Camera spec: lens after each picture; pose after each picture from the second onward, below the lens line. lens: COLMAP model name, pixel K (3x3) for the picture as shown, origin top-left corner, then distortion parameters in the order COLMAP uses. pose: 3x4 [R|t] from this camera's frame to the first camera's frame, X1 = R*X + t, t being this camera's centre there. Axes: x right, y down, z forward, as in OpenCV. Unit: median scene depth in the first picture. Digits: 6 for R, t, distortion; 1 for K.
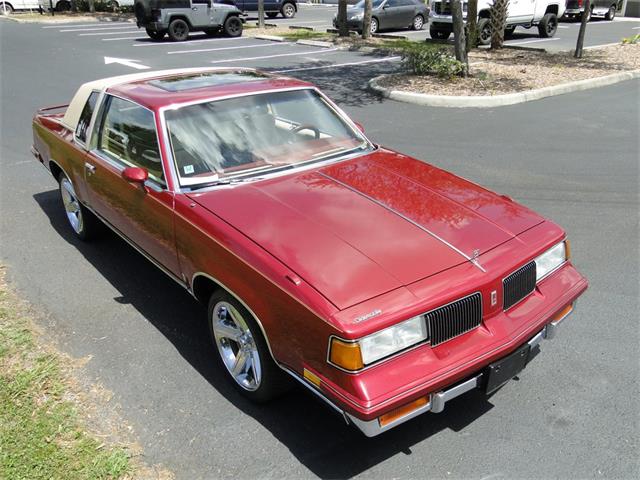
lens RADIAL K [[575.4, 0, 320.0], [0, 575.4, 240.0], [0, 0, 1]] dist [0.000985, -0.010309]
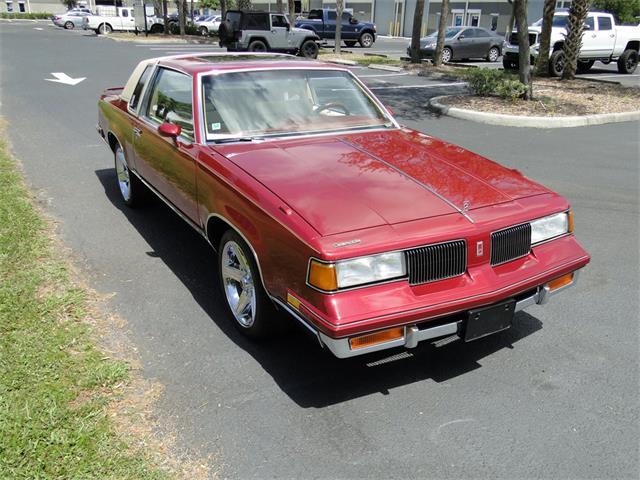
lens RADIAL K [[575.4, 0, 320.0], [0, 575.4, 240.0], [0, 0, 1]] dist [0.000985, -0.010309]
pose [[0.989940, 0.078320, -0.117833, 0.089693], [-0.084693, 0.995148, -0.050080, 0.103975], [0.113339, 0.059556, 0.991770, -0.035091]]
